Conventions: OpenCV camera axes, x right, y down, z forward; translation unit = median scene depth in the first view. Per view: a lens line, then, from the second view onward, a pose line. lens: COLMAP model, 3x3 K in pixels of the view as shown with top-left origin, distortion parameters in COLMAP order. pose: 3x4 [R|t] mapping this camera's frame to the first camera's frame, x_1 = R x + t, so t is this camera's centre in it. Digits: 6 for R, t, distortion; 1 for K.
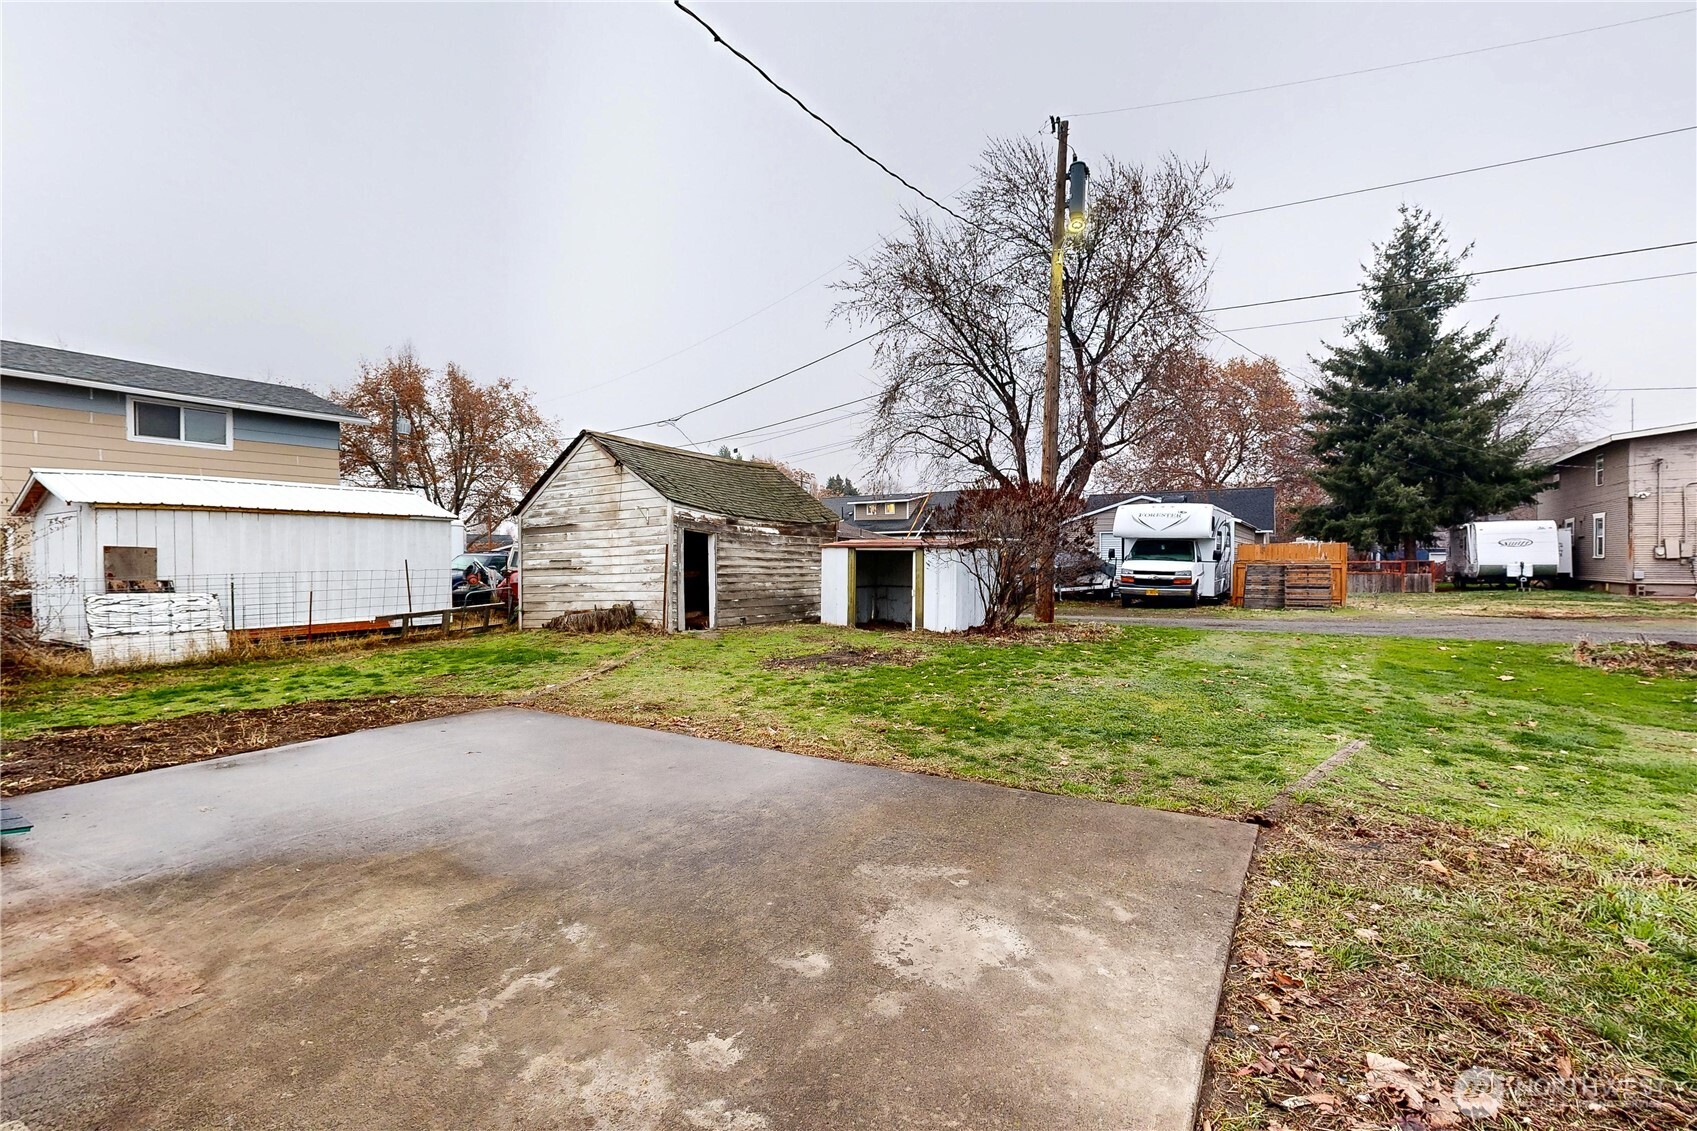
lens RADIAL K [[741.1, 0, 850.0], [0, 741.1, 568.8], [0, 0, 1]] dist [-0.000538, 0.000010]
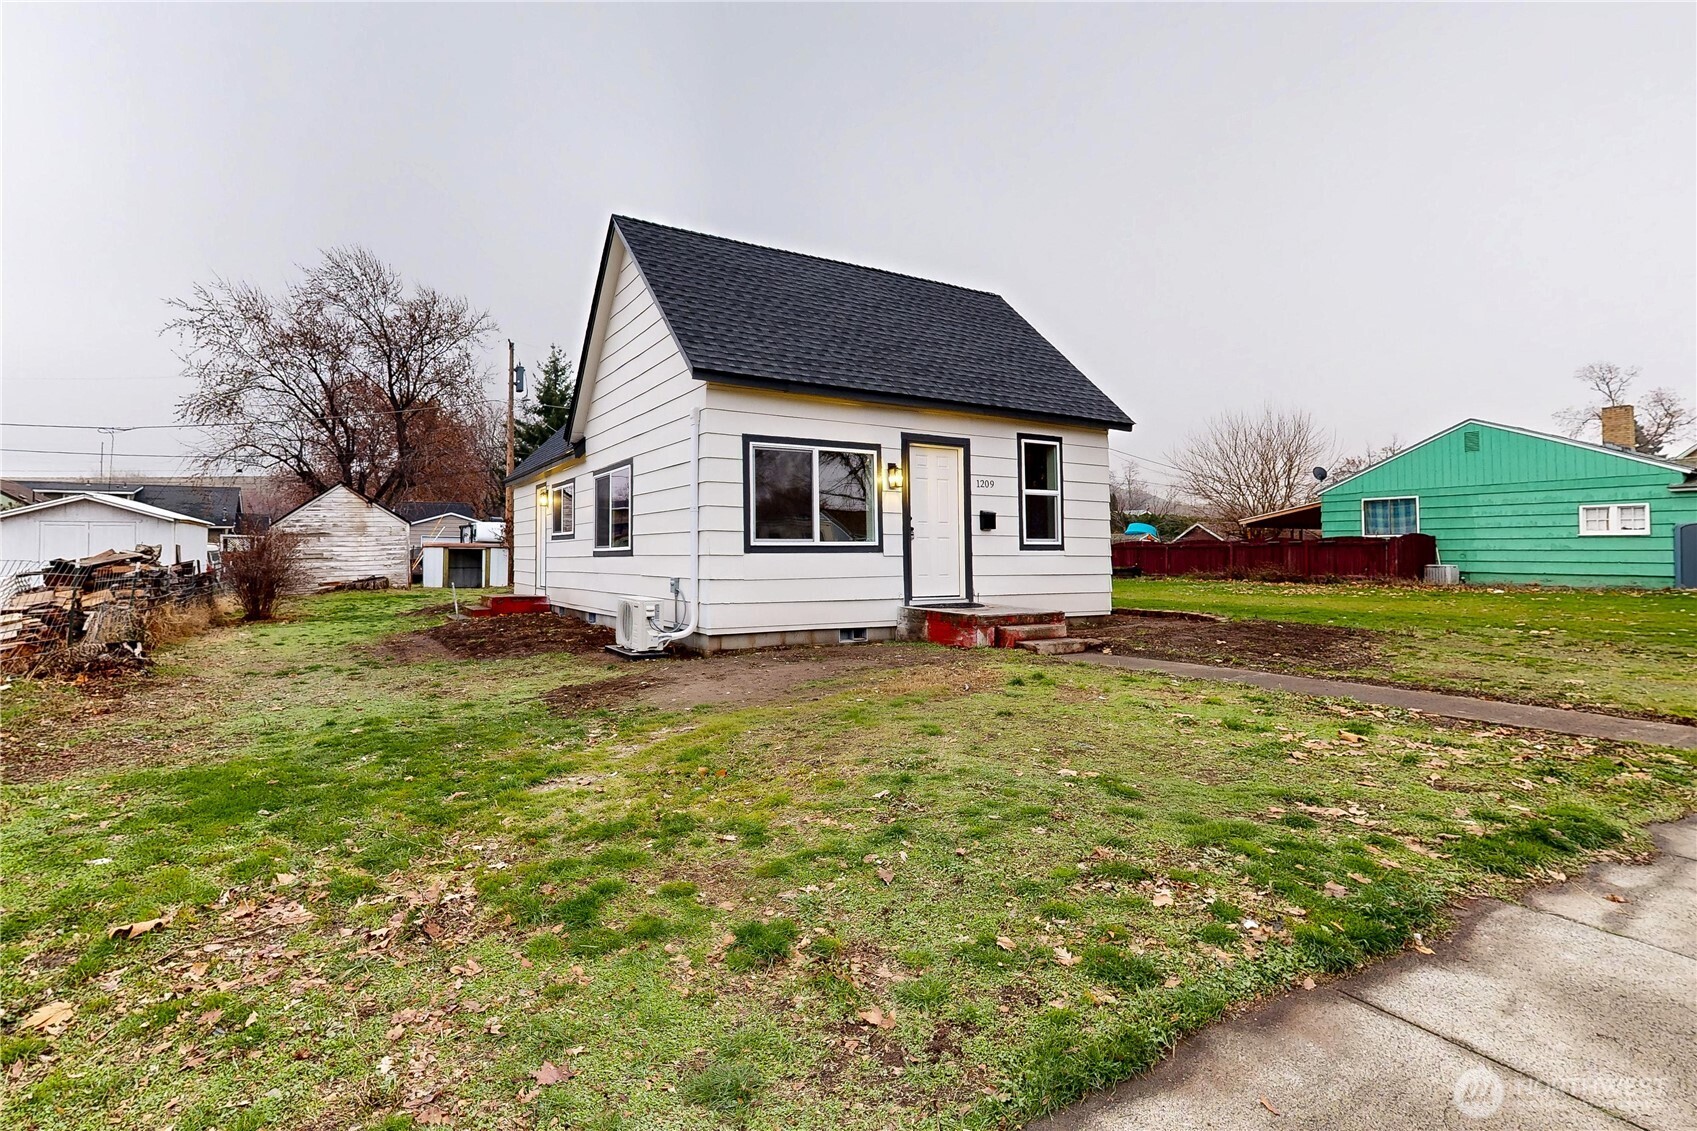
lens RADIAL K [[784.9, 0, 848.6], [0, 784.9, 563.1], [0, 0, 1]] dist [0.025046, 0.000651]
pose [[0.404166, -0.018204, 0.914504, -1.394601], [0.010122, 0.999830, 0.015429, -0.004410], [-0.914629, 0.003021, 0.404282, -0.781652]]
